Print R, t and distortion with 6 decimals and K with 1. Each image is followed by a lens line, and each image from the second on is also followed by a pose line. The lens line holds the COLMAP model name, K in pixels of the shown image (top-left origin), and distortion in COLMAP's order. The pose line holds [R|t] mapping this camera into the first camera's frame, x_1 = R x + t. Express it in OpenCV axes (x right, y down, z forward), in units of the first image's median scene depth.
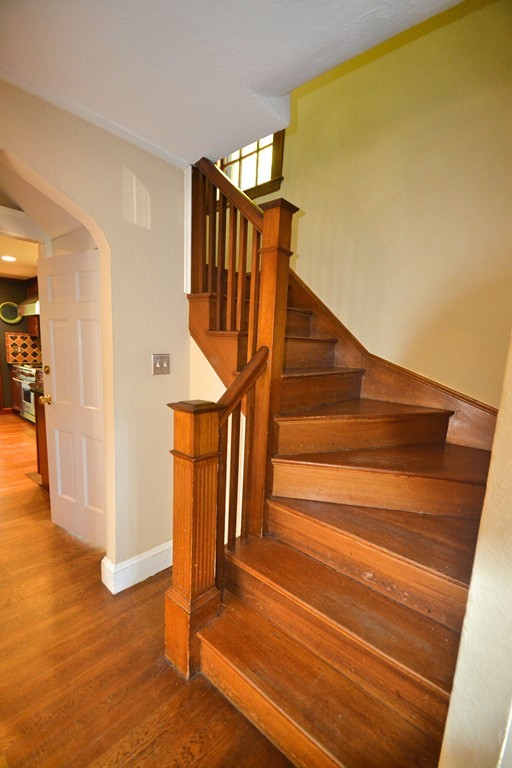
lens RADIAL K [[337.8, 0, 256.6], [0, 337.8, 398.8], [0, 0, 1]] dist [-0.002057, -0.000321]
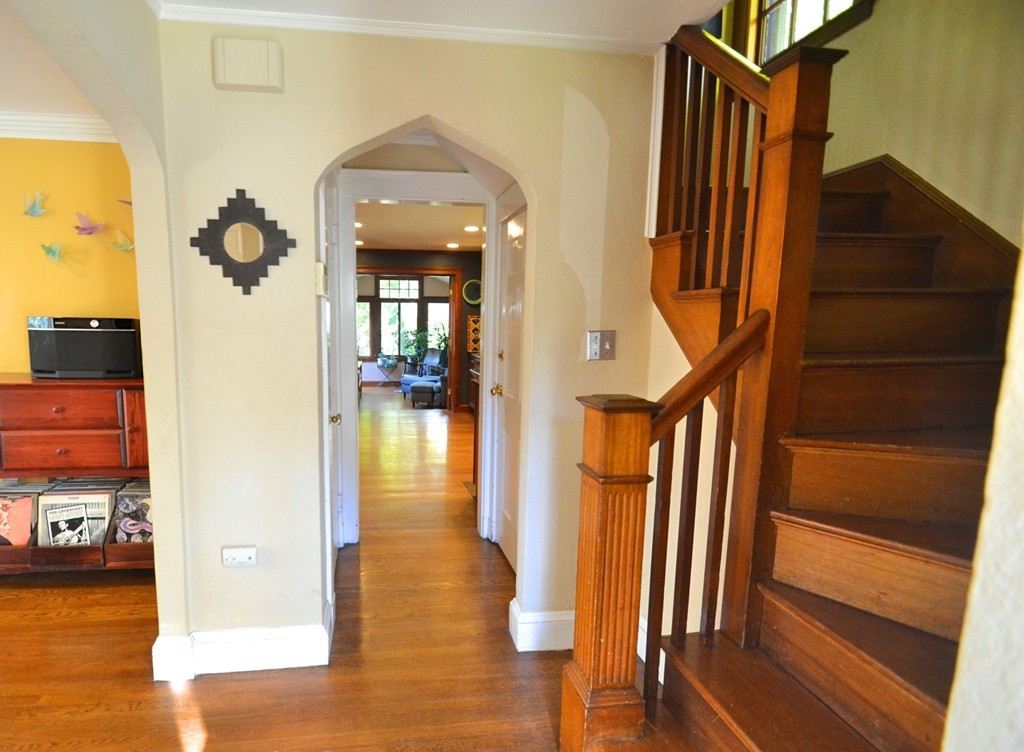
lens RADIAL K [[514.4, 0, 429.7], [0, 514.4, 387.4], [0, 0, 1]] dist [0.002992, -0.018194]
pose [[0.732941, 0.040037, -0.679113, 0.198453], [-0.068247, 0.997558, -0.014845, 0.025900], [0.676860, 0.057229, 0.733884, -0.006342]]
